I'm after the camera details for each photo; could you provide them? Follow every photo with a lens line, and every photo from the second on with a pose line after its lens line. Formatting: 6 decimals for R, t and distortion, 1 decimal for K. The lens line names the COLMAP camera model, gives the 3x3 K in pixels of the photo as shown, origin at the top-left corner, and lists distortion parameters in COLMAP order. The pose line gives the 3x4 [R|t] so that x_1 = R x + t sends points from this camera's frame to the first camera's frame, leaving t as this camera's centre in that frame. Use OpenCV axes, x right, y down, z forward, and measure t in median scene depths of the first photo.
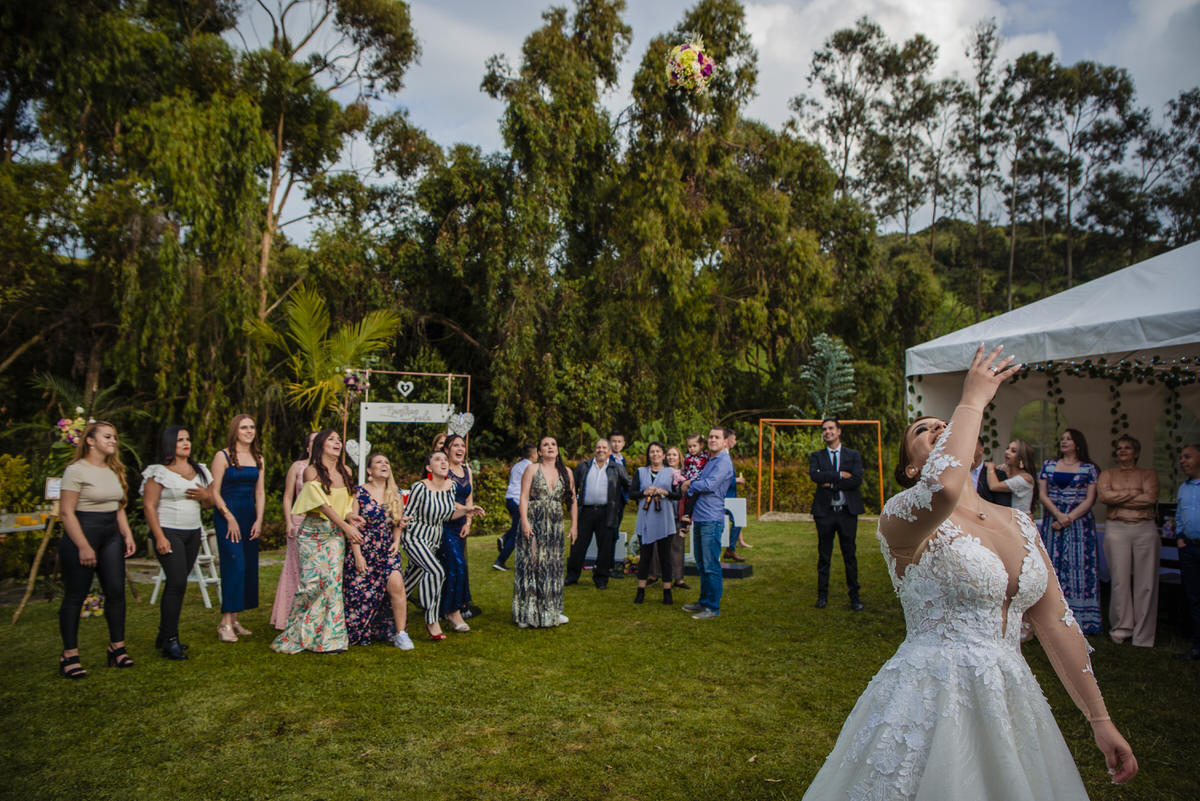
lens RADIAL K [[804.1, 0, 596.6], [0, 804.1, 417.0], [0, 0, 1]] dist [-0.127503, 0.065956]
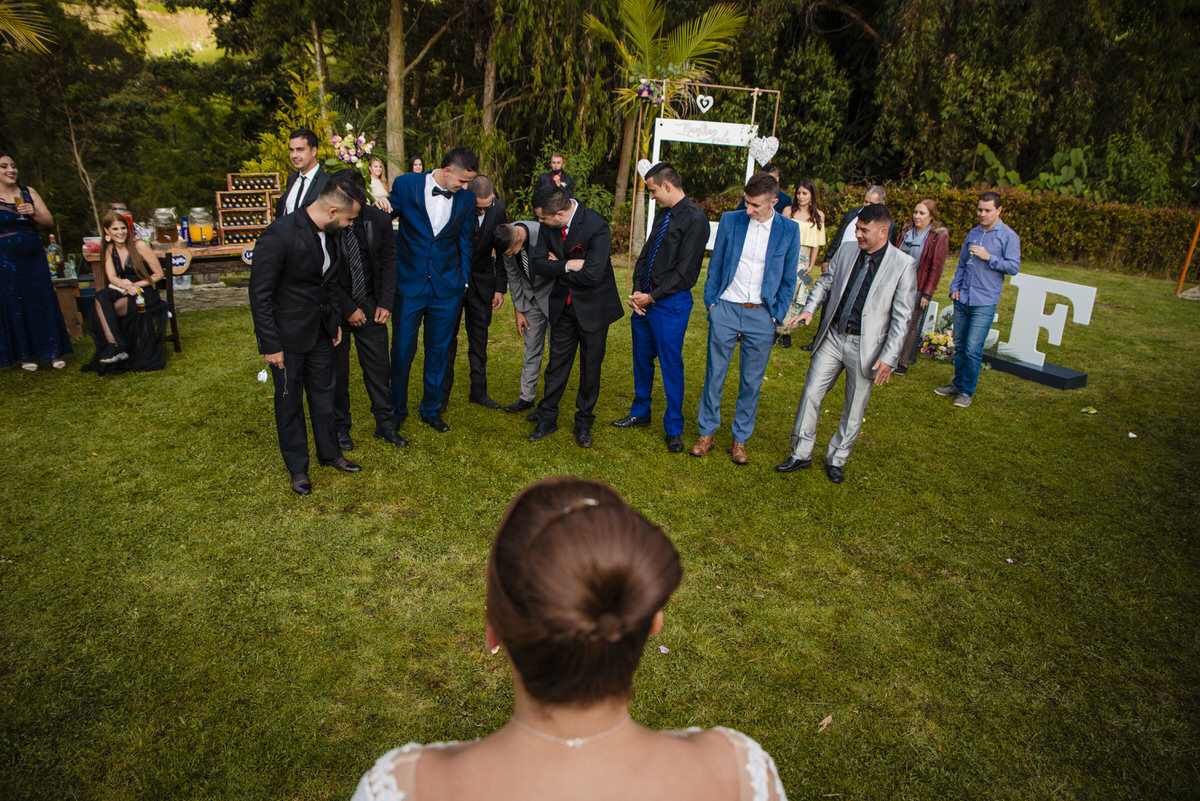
lens RADIAL K [[804.1, 0, 596.6], [0, 804.1, 417.0], [0, 0, 1]] dist [-0.127503, 0.065956]
pose [[0.873292, 0.208584, -0.440289, 0.053548], [-0.033796, 0.927476, 0.372353, -0.017135], [0.486024, -0.310293, 0.817006, 0.064631]]
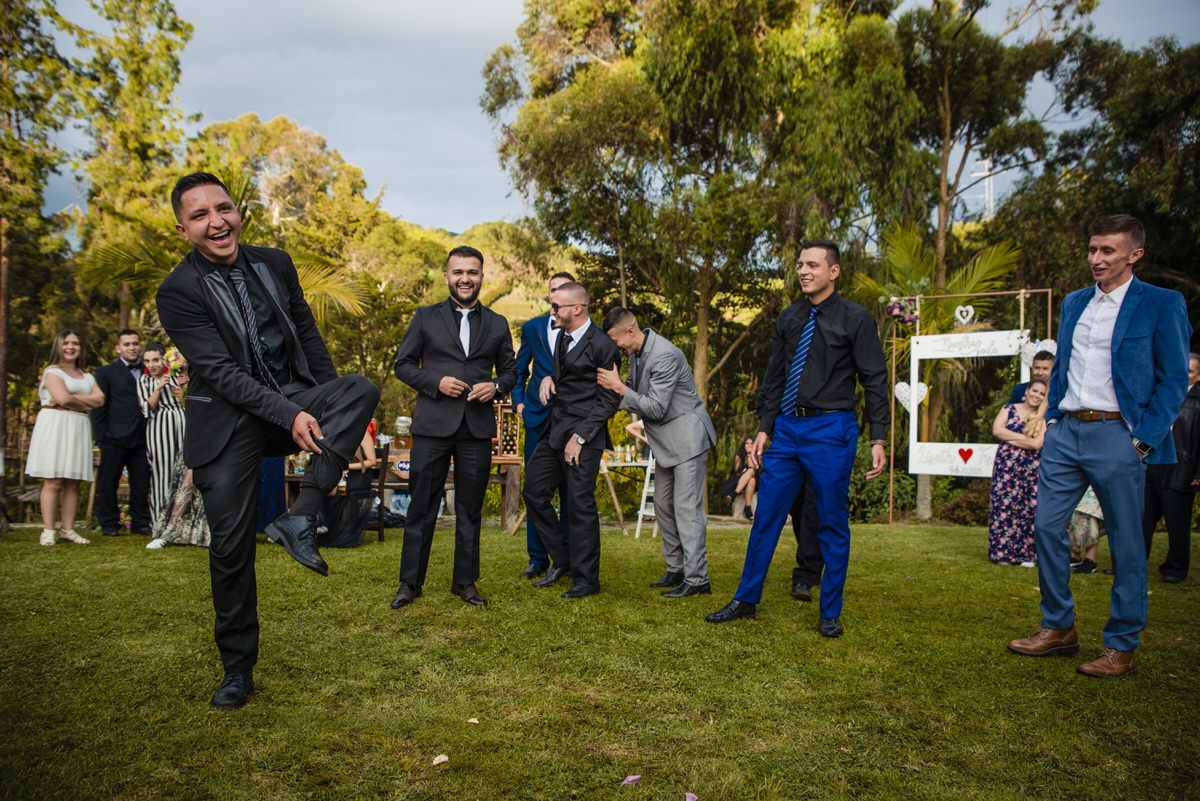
lens RADIAL K [[804.1, 0, 596.6], [0, 804.1, 417.0], [0, 0, 1]] dist [-0.127503, 0.065956]
pose [[0.623597, -0.012686, -0.781643, 0.067796], [0.008123, 0.999919, -0.009748, 0.034595], [0.781704, -0.000271, 0.623649, 0.114935]]
